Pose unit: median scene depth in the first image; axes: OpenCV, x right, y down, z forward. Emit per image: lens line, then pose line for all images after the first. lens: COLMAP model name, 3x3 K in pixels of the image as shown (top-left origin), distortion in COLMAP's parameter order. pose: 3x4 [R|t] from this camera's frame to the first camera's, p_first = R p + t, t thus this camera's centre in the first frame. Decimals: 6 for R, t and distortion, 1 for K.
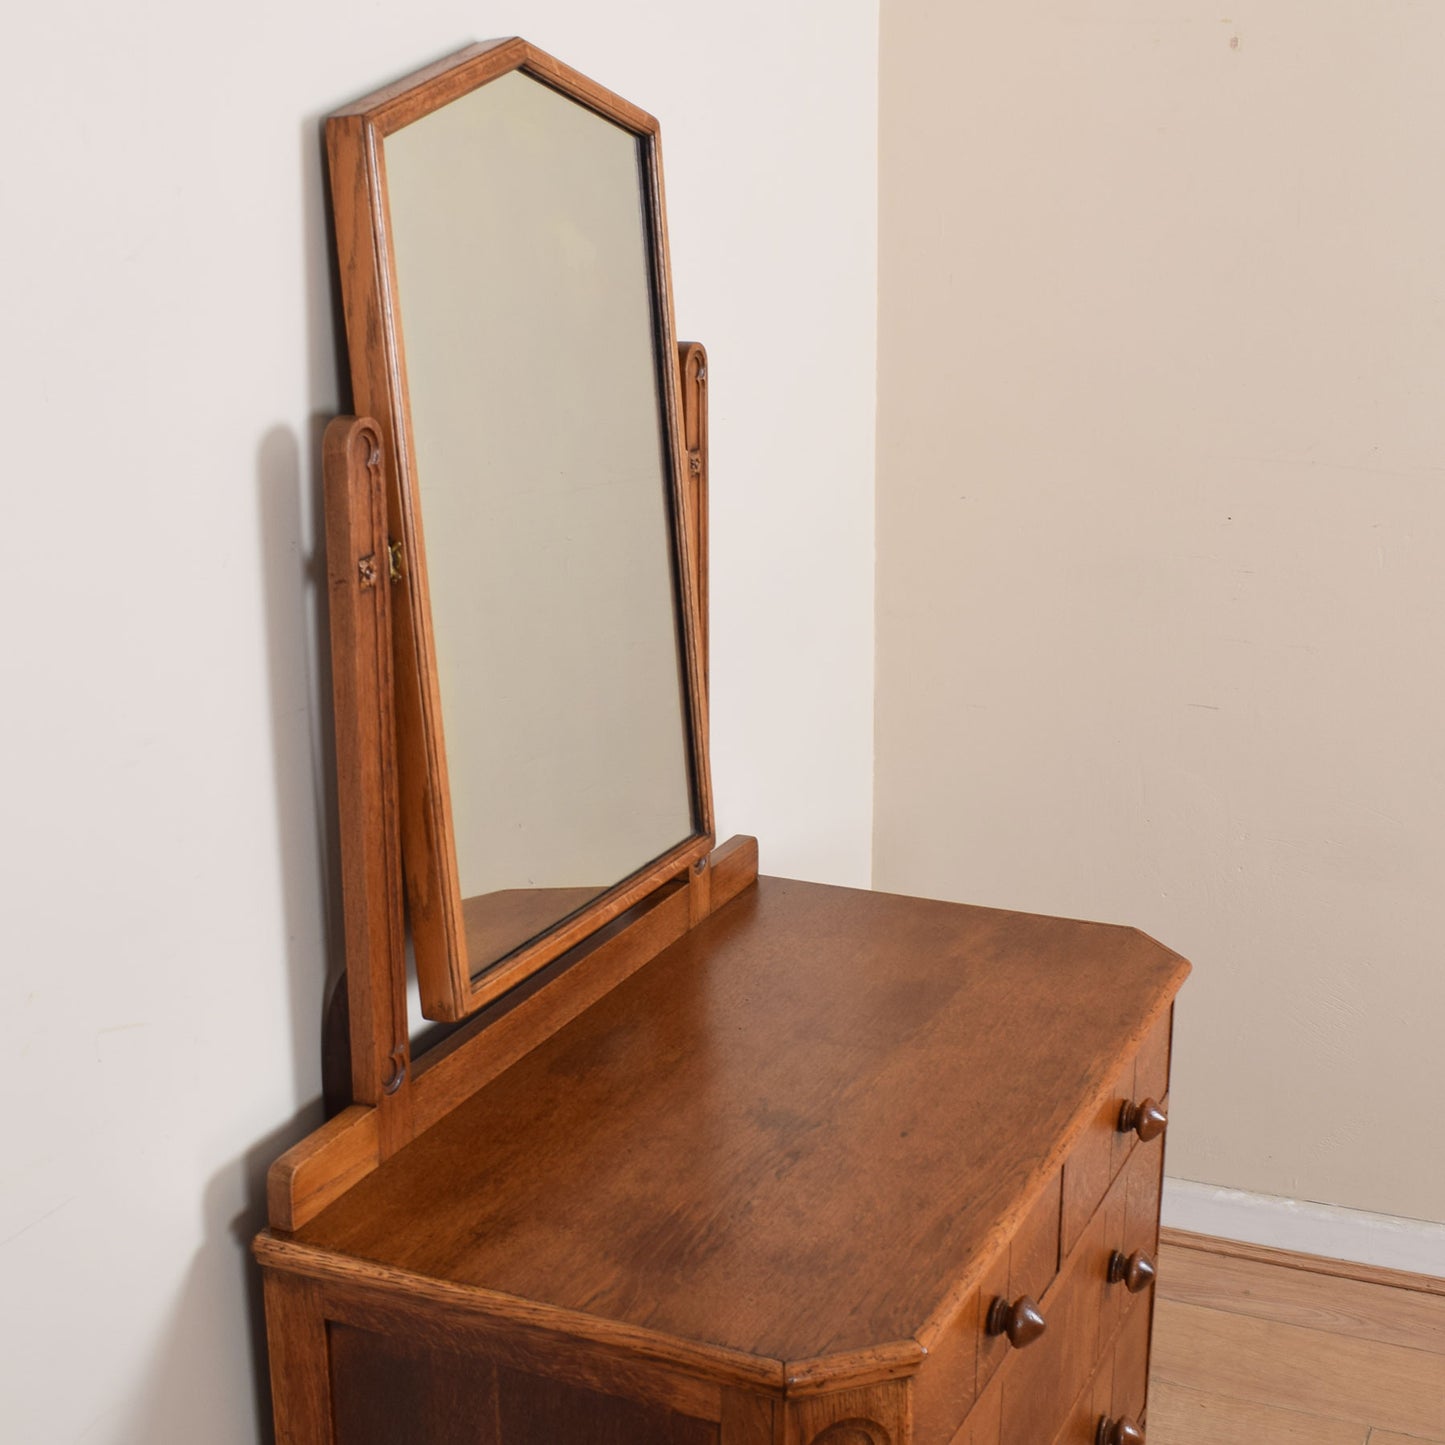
lens RADIAL K [[2421.8, 0, 717.2], [0, 2421.8, 721.7], [0, 0, 1]] dist [-0.091601, 0.000000]
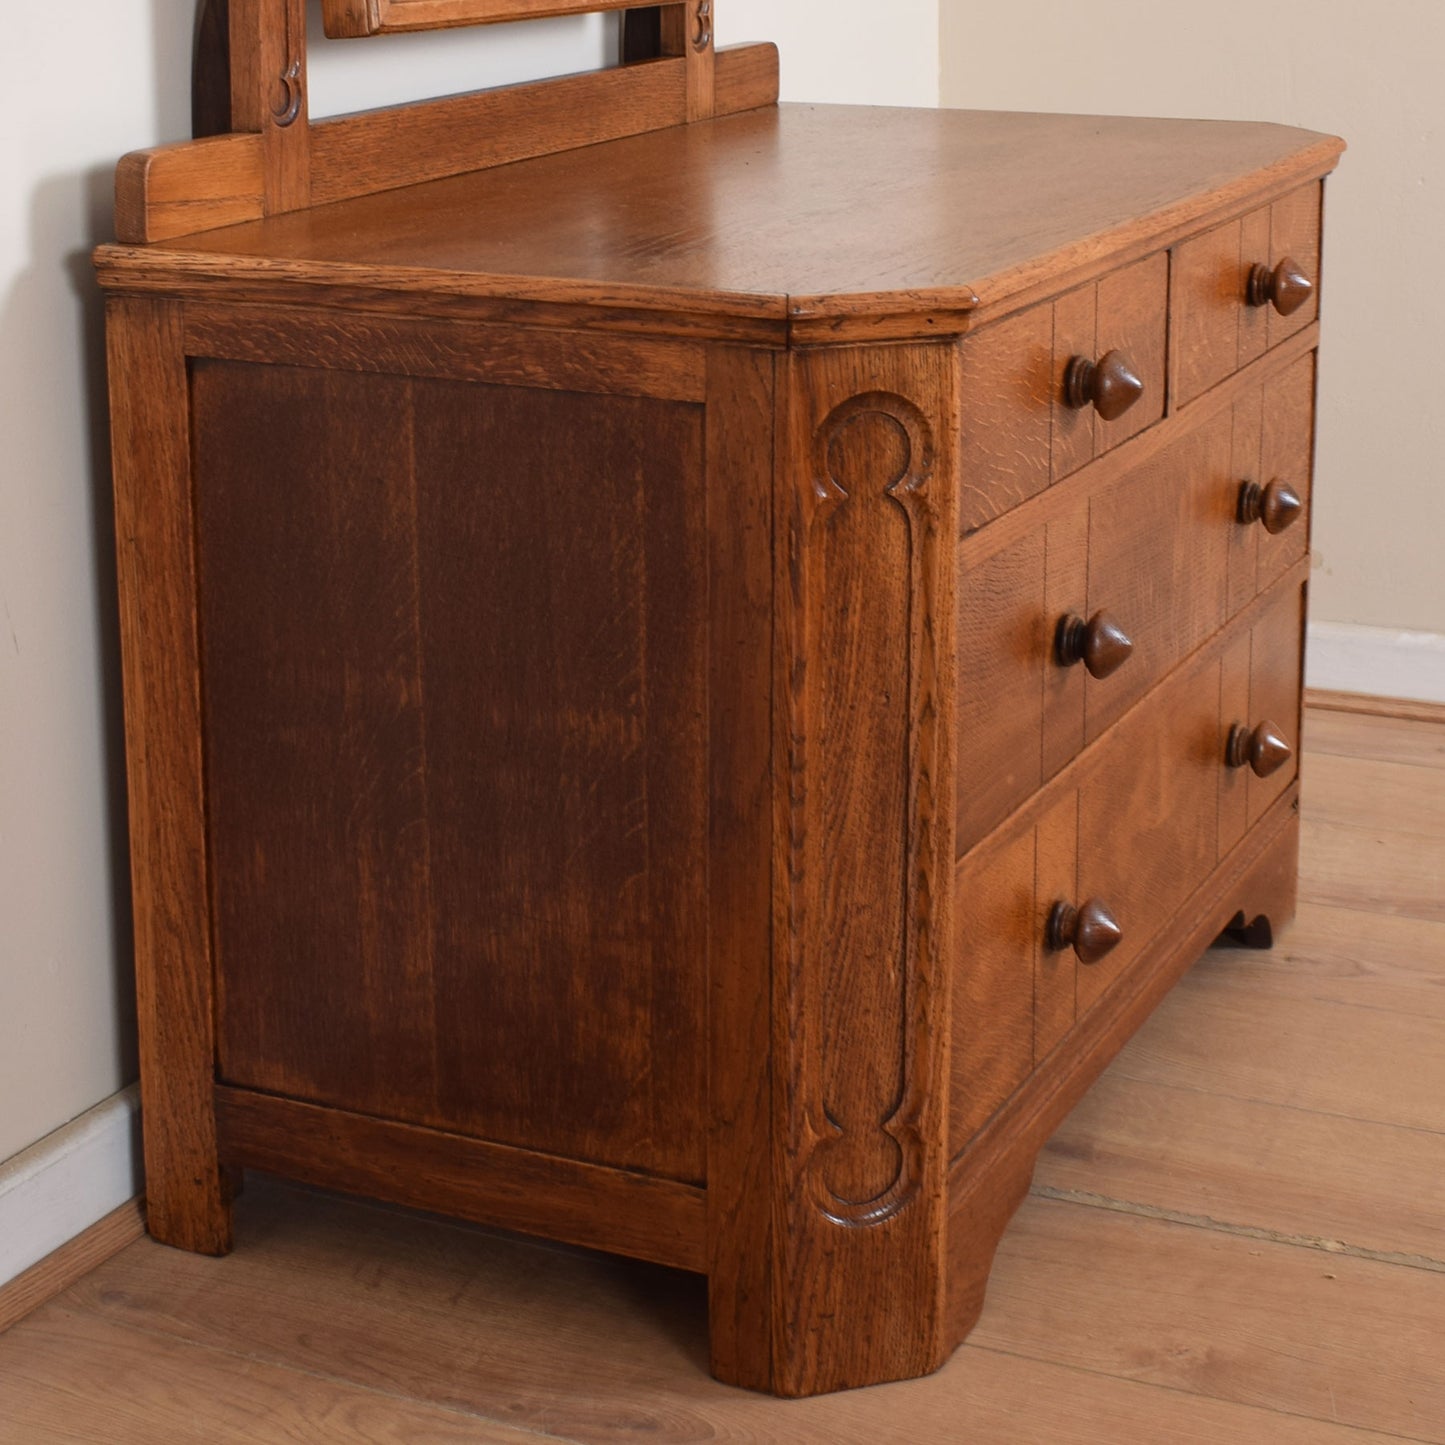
lens RADIAL K [[3295.8, 0, 776.3], [0, 3295.8, 629.8], [0, 0, 1]] dist [-0.053793, 0.000000]
pose [[0.999994, 0.003550, 0.000575, 0.021847], [-0.003501, 0.997583, -0.069397, 0.406160], [-0.000820, 0.069394, 0.997589, -0.024382]]
